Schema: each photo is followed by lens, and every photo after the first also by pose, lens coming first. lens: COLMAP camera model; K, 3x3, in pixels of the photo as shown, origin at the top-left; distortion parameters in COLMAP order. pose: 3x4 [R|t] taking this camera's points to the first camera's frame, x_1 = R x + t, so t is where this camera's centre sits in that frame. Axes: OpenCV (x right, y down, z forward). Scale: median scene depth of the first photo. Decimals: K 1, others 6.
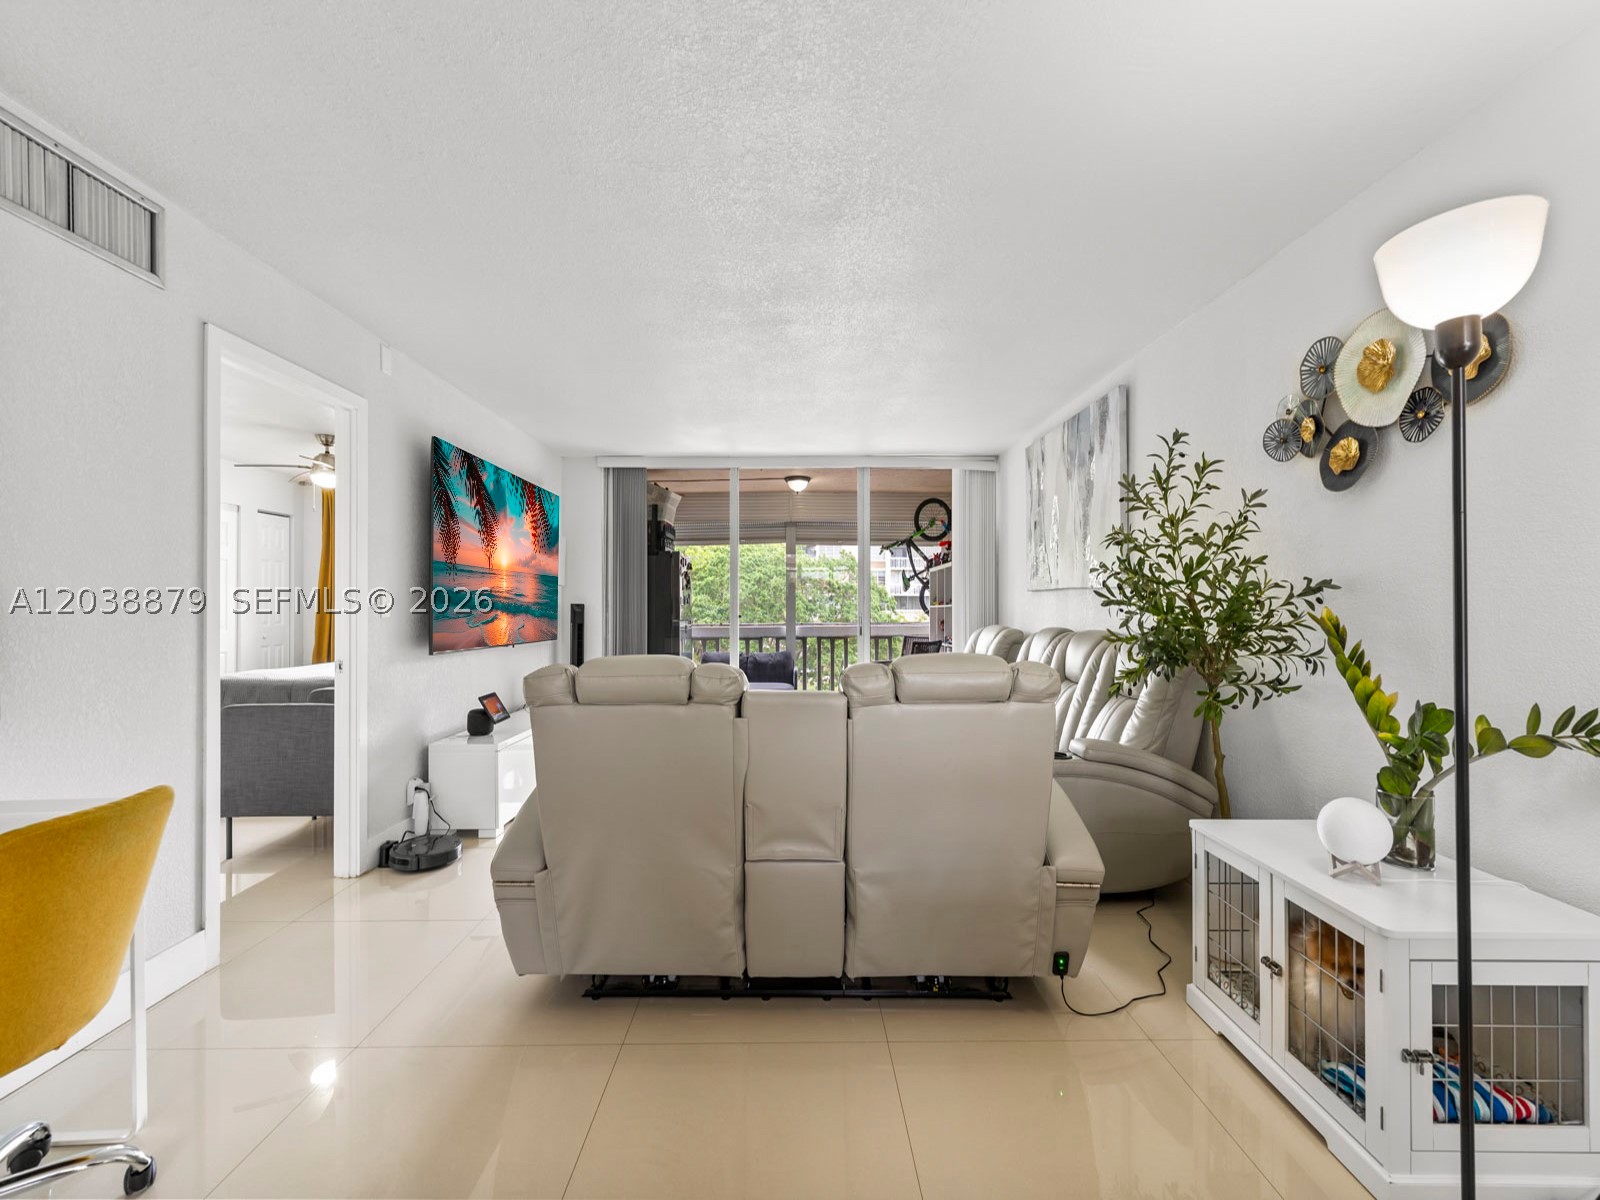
lens RADIAL K [[651.2, 0, 798.5], [0, 651.2, 604.1], [0, 0, 1]] dist [0.001267, -0.000298]
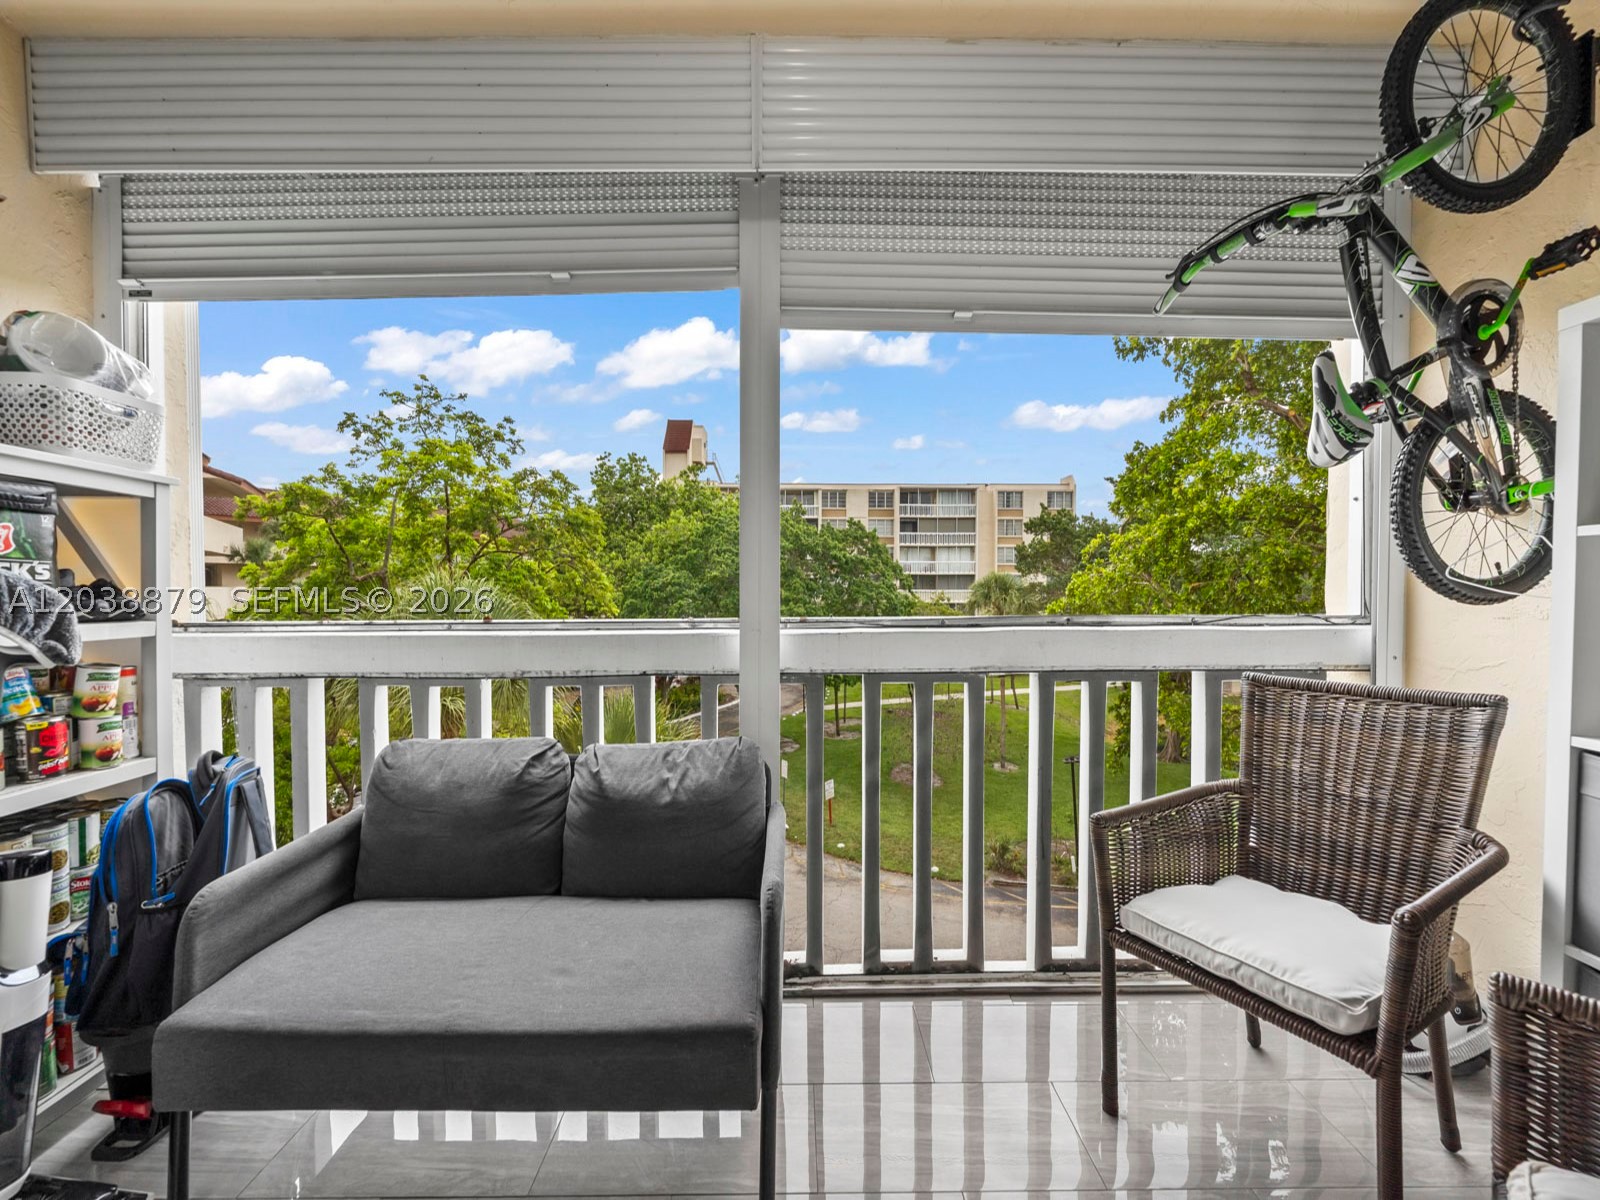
lens RADIAL K [[651.2, 0, 798.5], [0, 651.2, 604.1], [0, 0, 1]] dist [0.001267, -0.000298]
pose [[0.999999, 0.001055, -0.000383, 0.001588], [-0.001042, 0.999526, 0.030770, 0.002491], [0.000416, -0.030770, 0.999526, 0.178949]]
